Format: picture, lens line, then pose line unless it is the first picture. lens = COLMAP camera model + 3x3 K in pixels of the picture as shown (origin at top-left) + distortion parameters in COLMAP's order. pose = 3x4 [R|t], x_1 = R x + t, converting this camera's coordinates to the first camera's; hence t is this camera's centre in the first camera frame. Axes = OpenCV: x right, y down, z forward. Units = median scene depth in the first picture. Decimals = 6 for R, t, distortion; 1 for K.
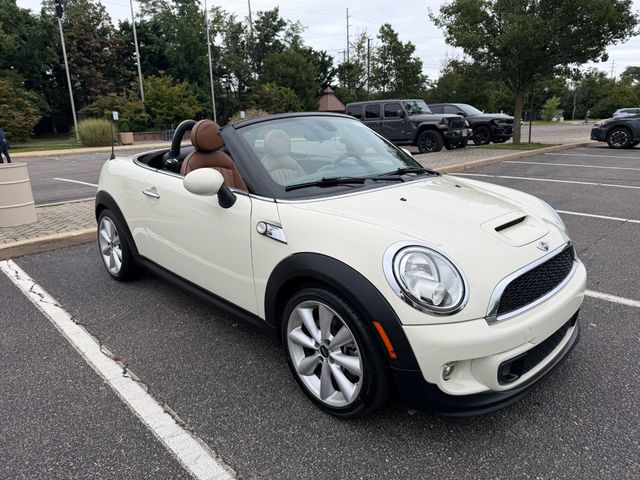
lens RADIAL K [[452.7, 0, 314.1], [0, 452.7, 245.7], [0, 0, 1]] dist [0.026019, -0.038859]
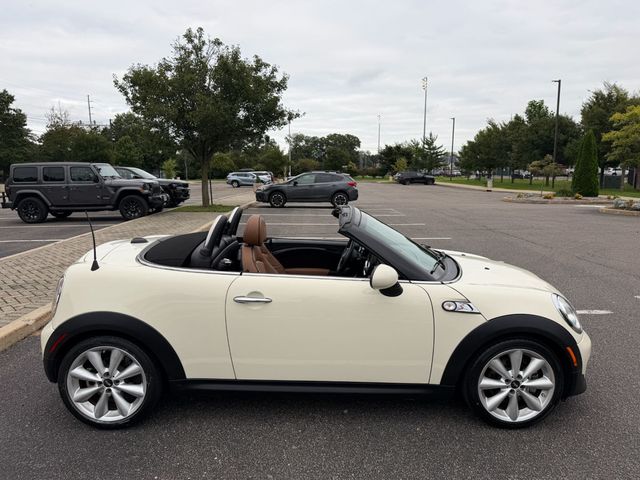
lens RADIAL K [[452.7, 0, 321.6], [0, 452.7, 251.4], [0, 0, 1]] dist [0.026019, -0.038859]
pose [[0.673431, -0.104876, 0.731773, -0.099317], [0.182552, 0.982822, -0.027141, -0.017406], [-0.716356, 0.151864, 0.681008, 0.030305]]
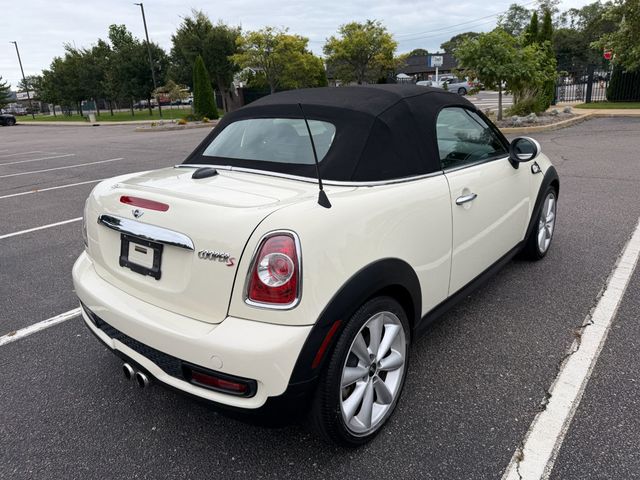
lens RADIAL K [[452.7, 0, 325.2], [0, 452.7, 248.0], [0, 0, 1]] dist [0.026019, -0.038859]
pose [[-0.135953, -0.291125, 0.946976, -0.116972], [0.322127, 0.890924, 0.320139, -0.039237], [-0.936884, 0.348570, -0.027345, 0.138831]]
